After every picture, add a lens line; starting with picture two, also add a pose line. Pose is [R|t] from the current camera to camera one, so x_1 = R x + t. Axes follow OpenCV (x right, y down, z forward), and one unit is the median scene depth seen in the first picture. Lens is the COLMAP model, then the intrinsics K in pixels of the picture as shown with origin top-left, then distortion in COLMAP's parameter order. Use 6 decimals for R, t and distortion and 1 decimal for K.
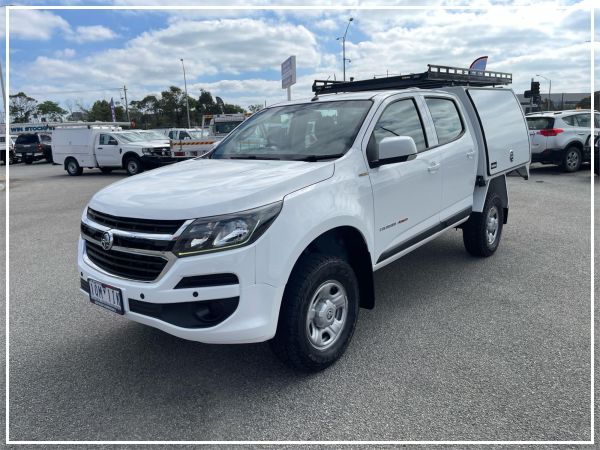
lens RADIAL K [[459.4, 0, 301.8], [0, 459.4, 221.0], [0, 0, 1]] dist [0.024594, -0.014273]
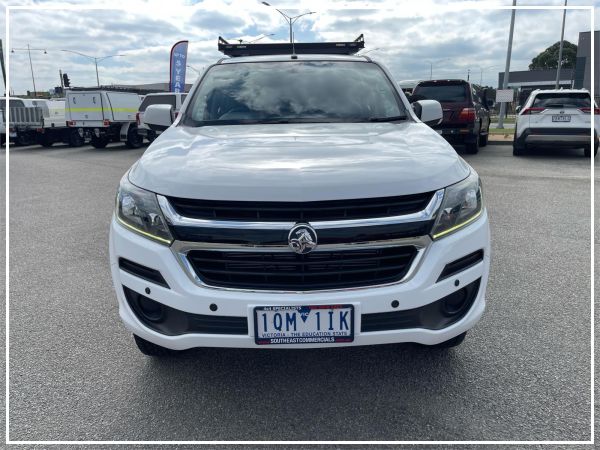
lens RADIAL K [[459.4, 0, 301.0], [0, 459.4, 224.7], [0, 0, 1]] dist [0.024594, -0.014273]
pose [[0.760368, -0.140561, 0.634100, -0.887426], [0.118251, 0.989944, 0.077643, -0.032505], [-0.638637, 0.015945, 0.769343, 0.532028]]
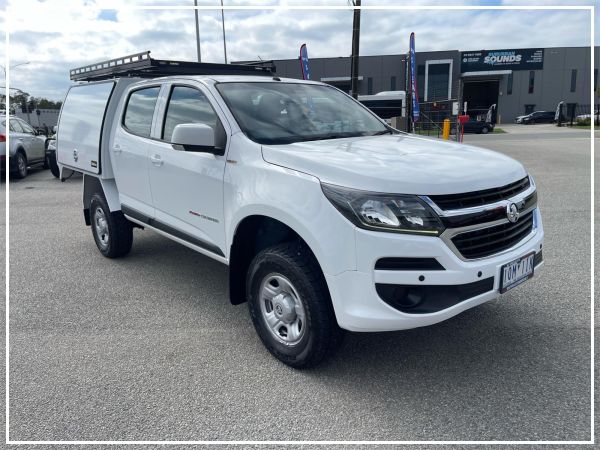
lens RADIAL K [[453.5, 0, 300.5], [0, 453.5, 226.6], [0, 0, 1]] dist [0.062748, -0.079489]
pose [[0.169636, -0.197442, 0.965526, -1.657156], [0.212316, 0.964041, 0.159836, -0.225390], [-0.962365, 0.177883, 0.205456, 1.526720]]
